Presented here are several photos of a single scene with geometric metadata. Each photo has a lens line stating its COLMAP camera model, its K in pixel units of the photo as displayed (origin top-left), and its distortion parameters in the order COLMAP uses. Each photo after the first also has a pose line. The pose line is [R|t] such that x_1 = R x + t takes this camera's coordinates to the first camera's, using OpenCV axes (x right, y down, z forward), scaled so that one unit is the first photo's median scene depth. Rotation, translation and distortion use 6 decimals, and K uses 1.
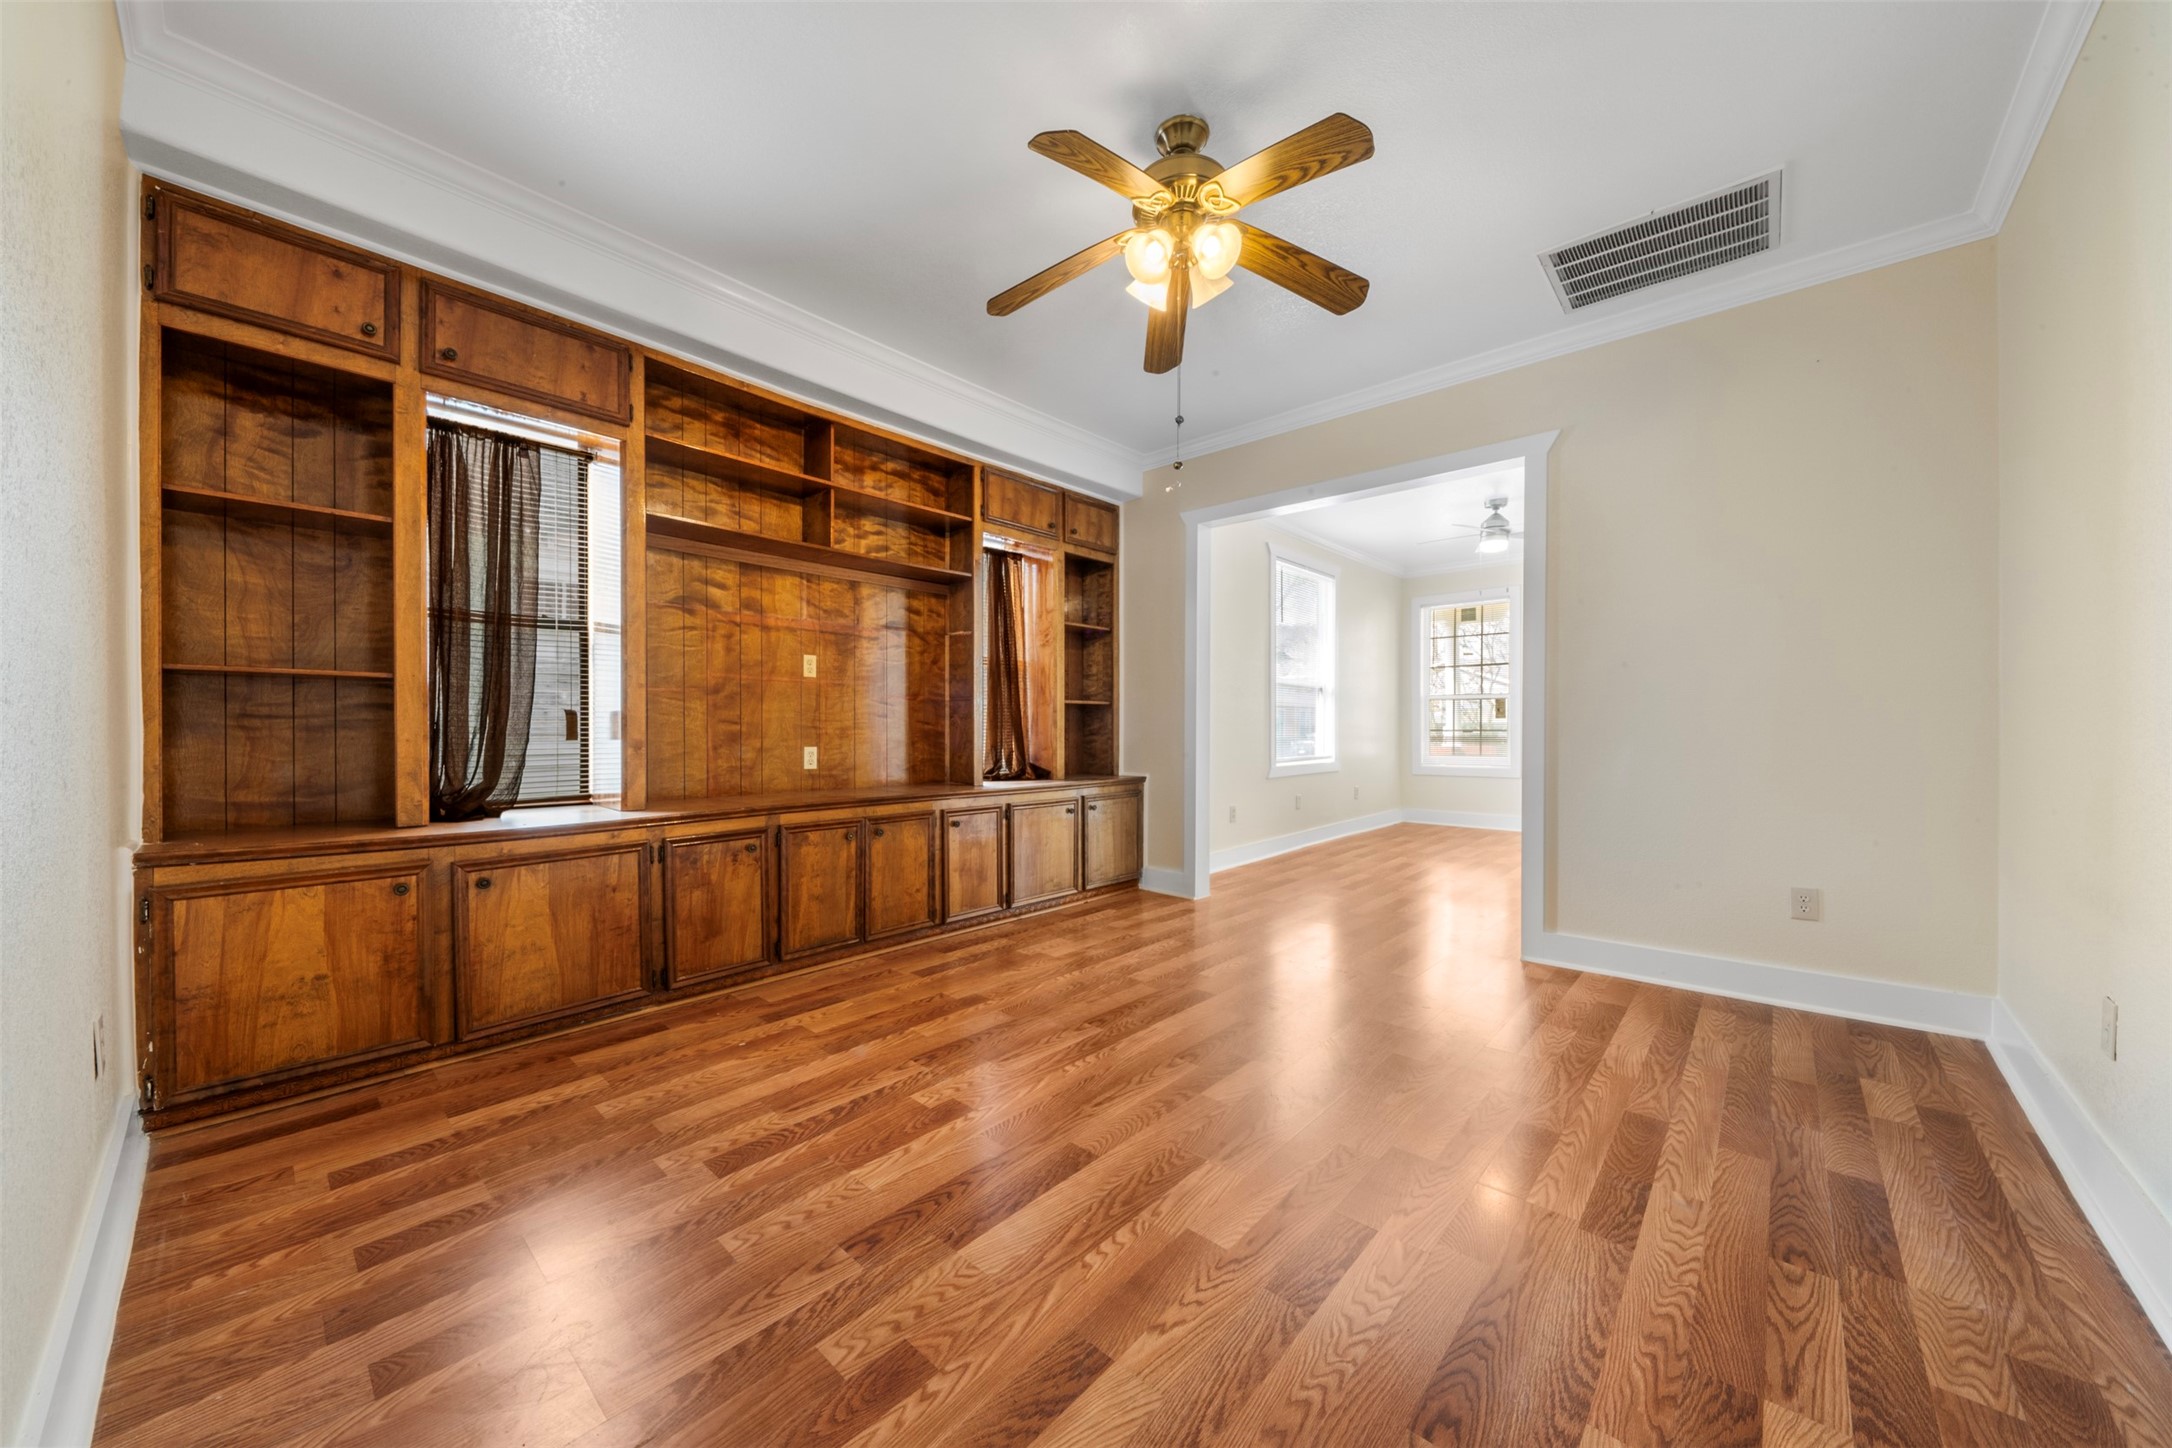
lens RADIAL K [[775.8, 0, 1084.0], [0, 775.8, 721.5], [0, 0, 1]] dist [0.000192, -0.000090]
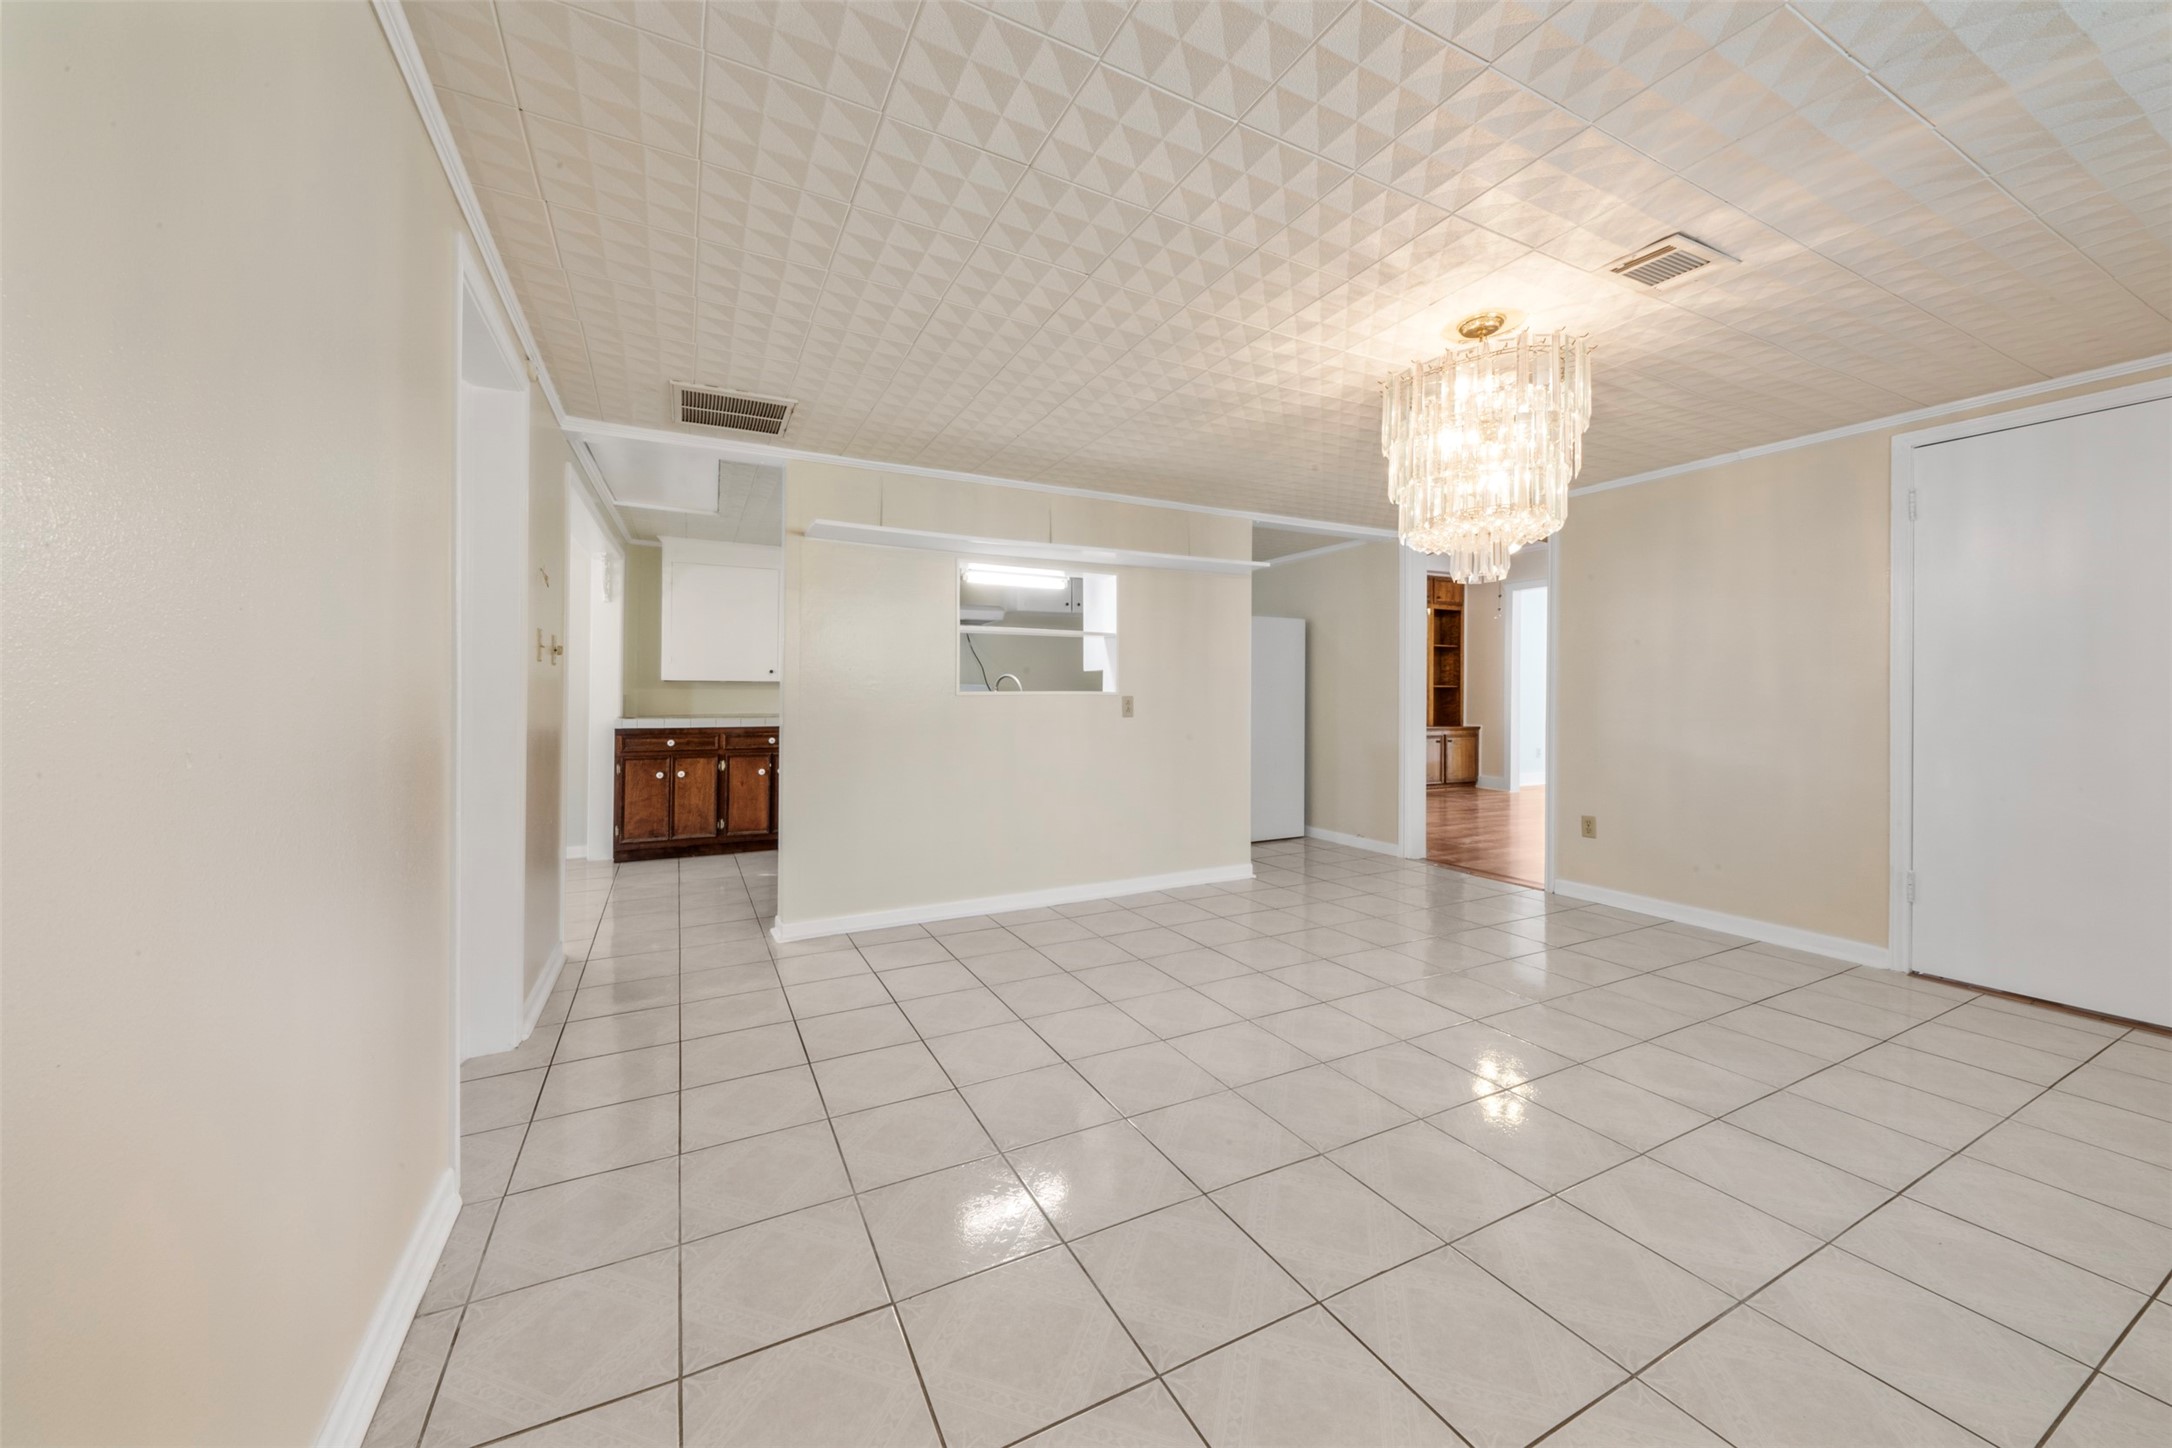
lens RADIAL K [[775.8, 0, 1086.2], [0, 775.8, 703.1], [0, 0, 1]] dist [0.000192, -0.000090]
pose [[0.932425, 0.006487, -0.361306, -0.133948], [-0.005934, 0.999979, 0.002640, 0.016692], [0.361316, -0.000318, 0.932443, -1.117485]]
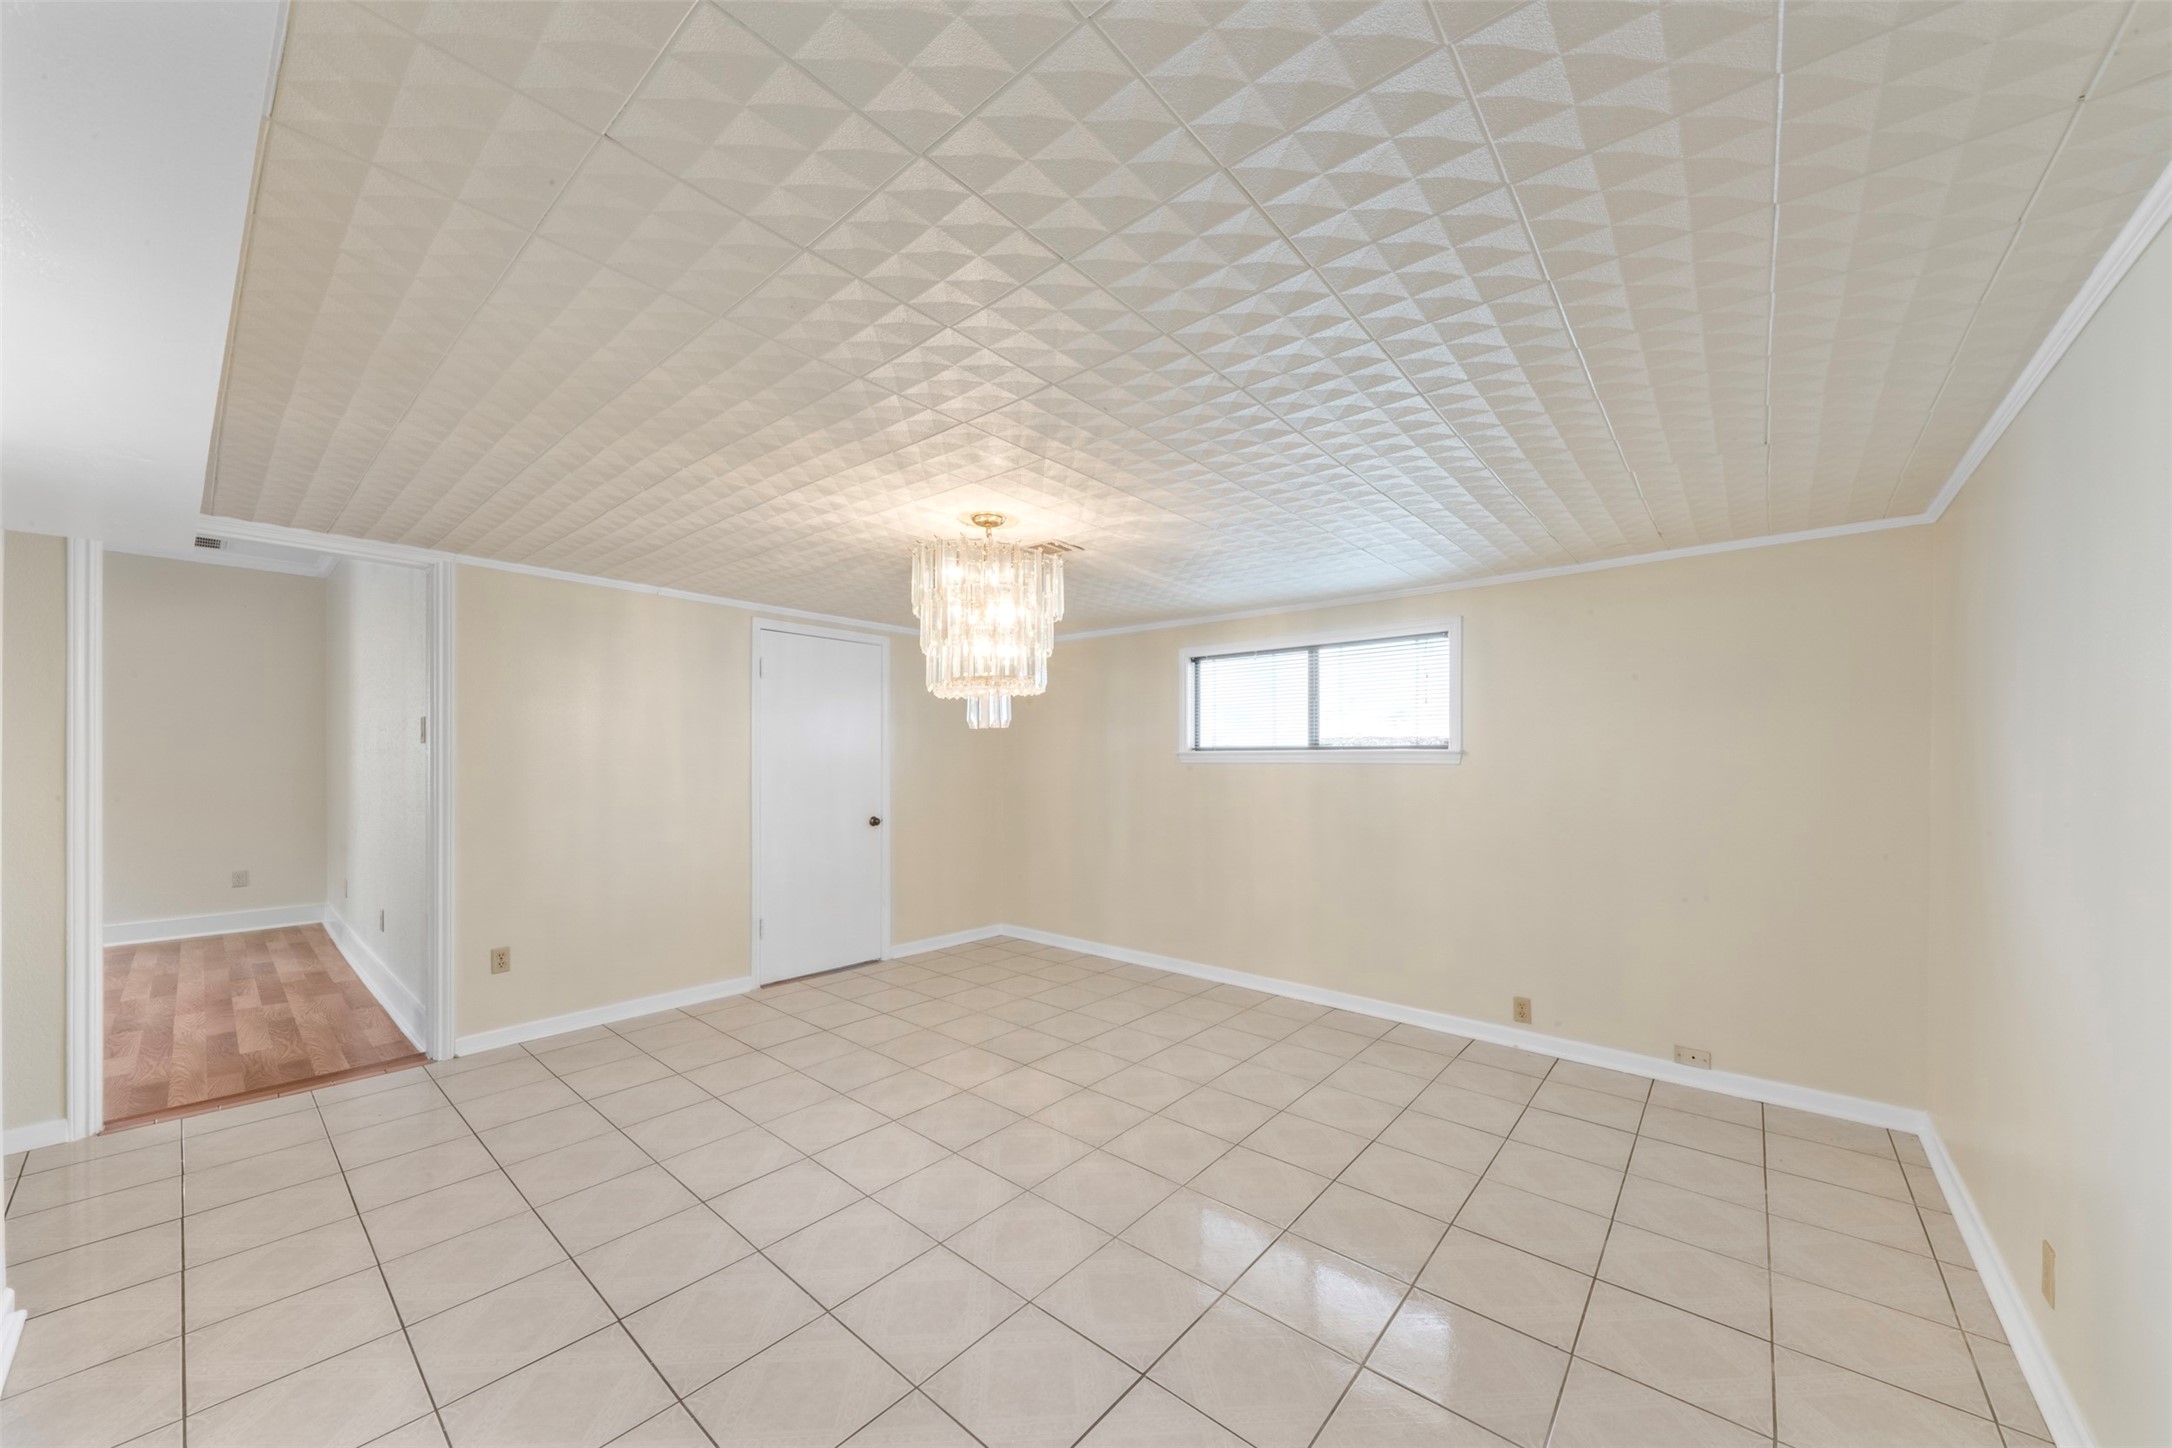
lens RADIAL K [[775.8, 0, 1055.2], [0, 775.8, 756.9], [0, 0, 1]] dist [0.000192, -0.000090]
pose [[0.008800, 0.005825, 0.999944, -0.630862], [0.007784, 0.999952, -0.005894, -0.029327], [-0.999931, 0.007836, 0.008755, -0.669976]]
